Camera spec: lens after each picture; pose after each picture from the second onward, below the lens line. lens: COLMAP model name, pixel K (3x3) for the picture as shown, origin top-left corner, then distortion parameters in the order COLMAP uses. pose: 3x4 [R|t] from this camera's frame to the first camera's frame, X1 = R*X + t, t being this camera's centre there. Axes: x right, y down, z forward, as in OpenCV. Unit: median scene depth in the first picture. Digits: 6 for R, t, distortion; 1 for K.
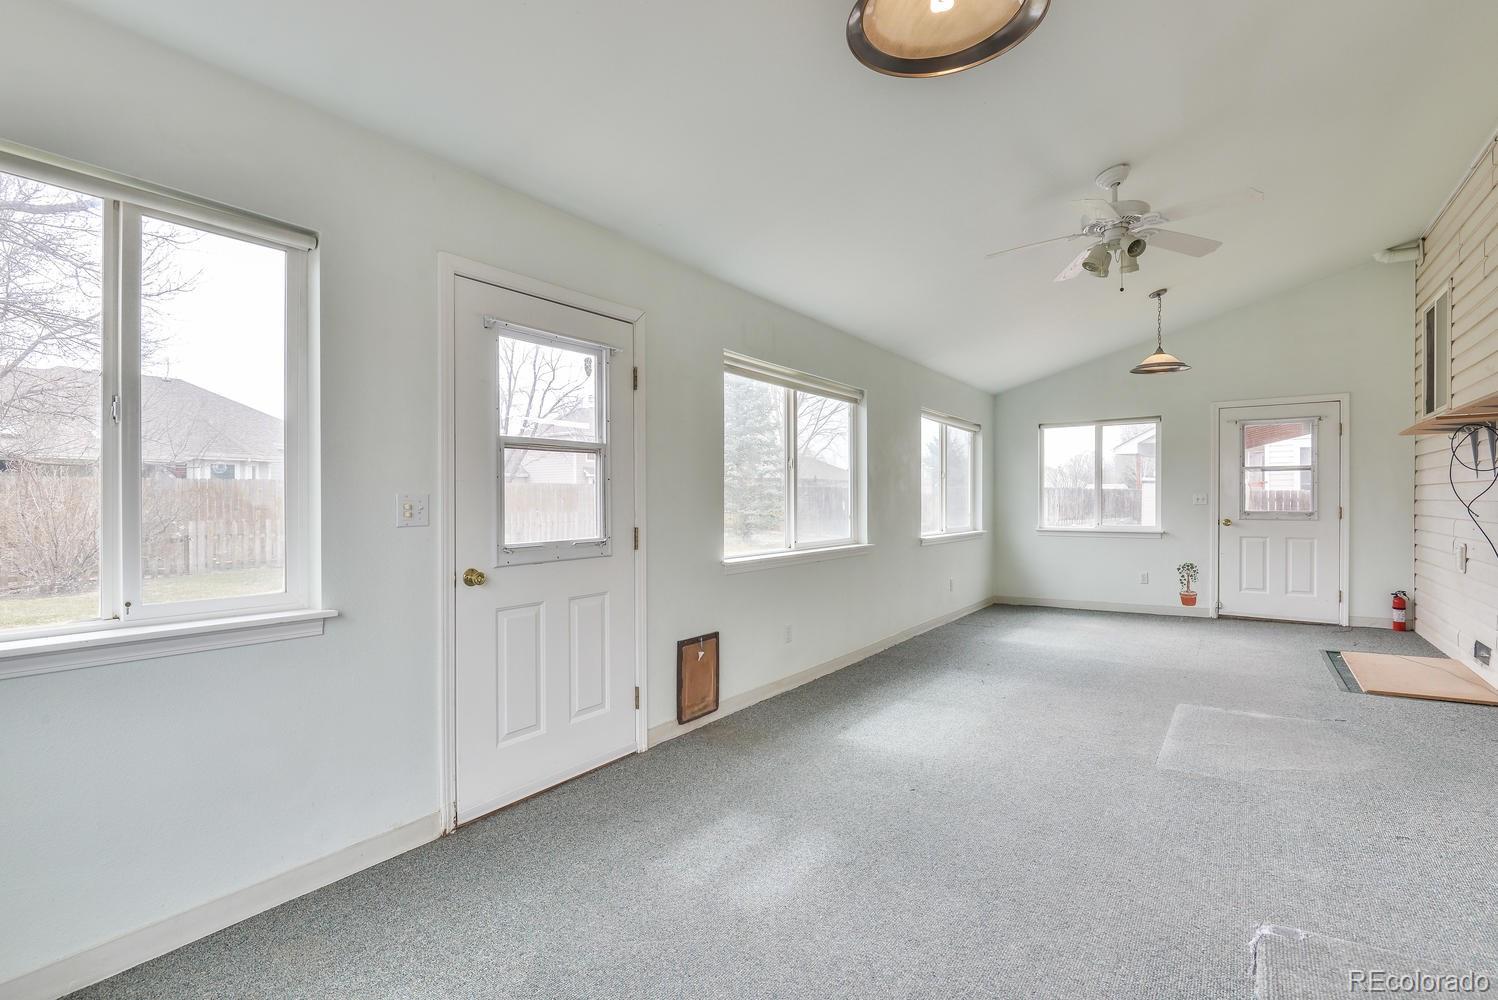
lens RADIAL K [[683.3, 0, 749.0], [0, 683.3, 500.0], [0, 0, 1]] dist [-0.001603, -0.000442]
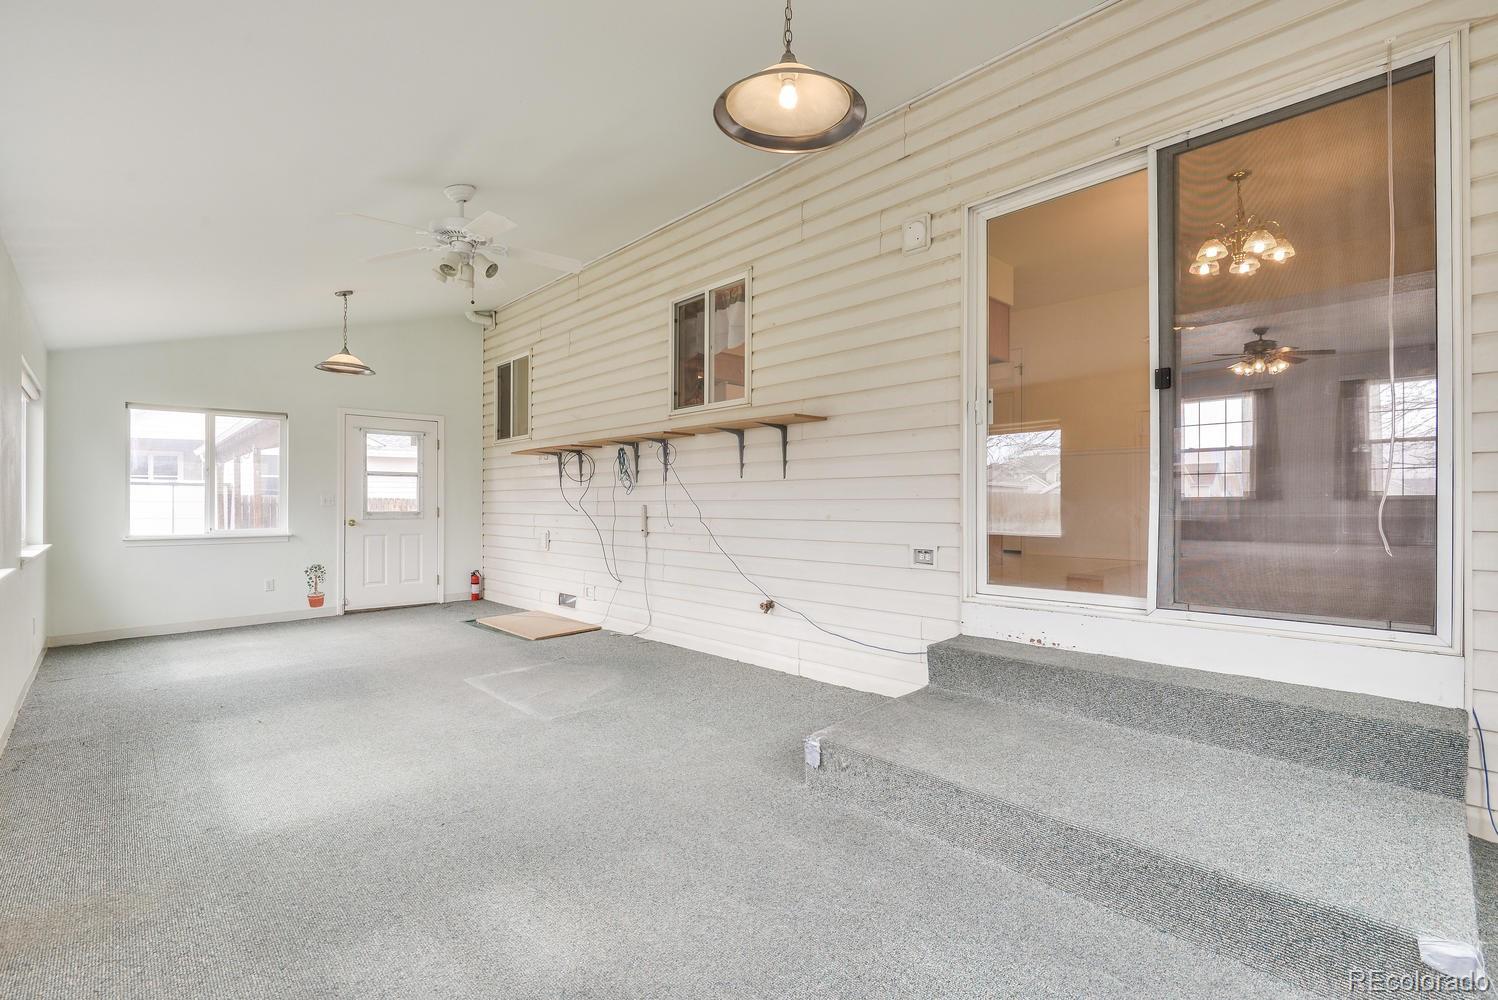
lens RADIAL K [[692.9, 0, 745.2], [0, 692.9, 506.2], [0, 0, 1]] dist [-0.000455, -0.000551]
pose [[0.197811, -0.000404, 0.980240, -0.271547], [0.001778, 0.999998, 0.000054, 0.009600], [-0.980238, 0.001733, 0.197812, 0.219907]]
